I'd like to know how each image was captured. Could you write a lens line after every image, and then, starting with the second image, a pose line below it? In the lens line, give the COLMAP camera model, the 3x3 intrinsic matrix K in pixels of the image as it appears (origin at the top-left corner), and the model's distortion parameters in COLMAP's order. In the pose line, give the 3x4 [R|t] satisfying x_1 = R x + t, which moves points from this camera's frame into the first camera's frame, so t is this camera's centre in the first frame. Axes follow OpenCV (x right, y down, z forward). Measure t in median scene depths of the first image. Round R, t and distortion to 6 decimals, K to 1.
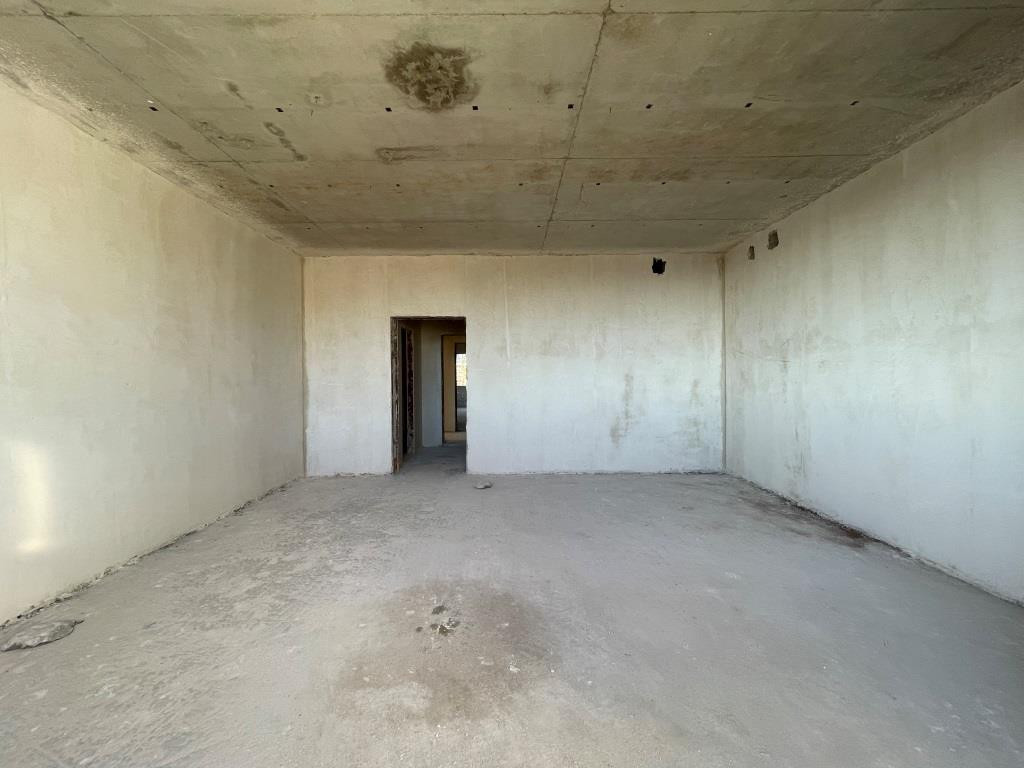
lens RADIAL K [[413.8, 0, 511.2], [0, 413.8, 378.9], [0, 0, 1]] dist [-0.002961, 0.001294]
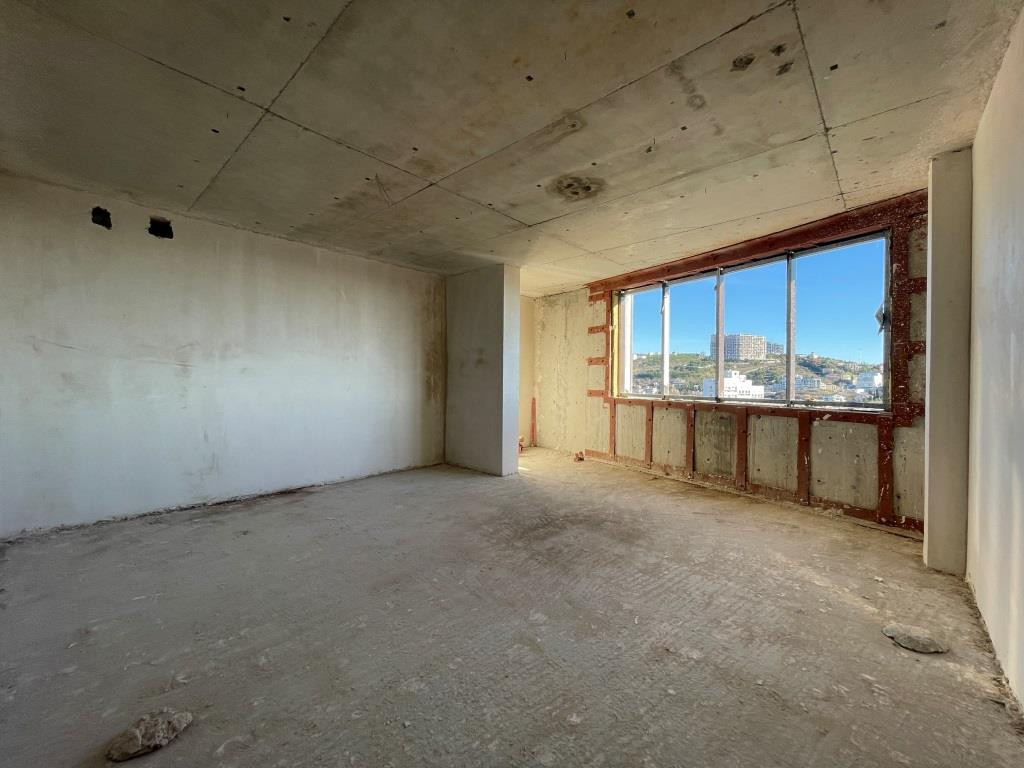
lens RADIAL K [[413.8, 0, 511.2], [0, 413.8, 379.8], [0, 0, 1]] dist [-0.002961, 0.001294]
pose [[-0.733382, 0.001574, 0.679815, -0.609061], [0.002411, 0.999997, 0.000286, -0.007794], [-0.679813, 0.001849, -0.733384, 1.326158]]
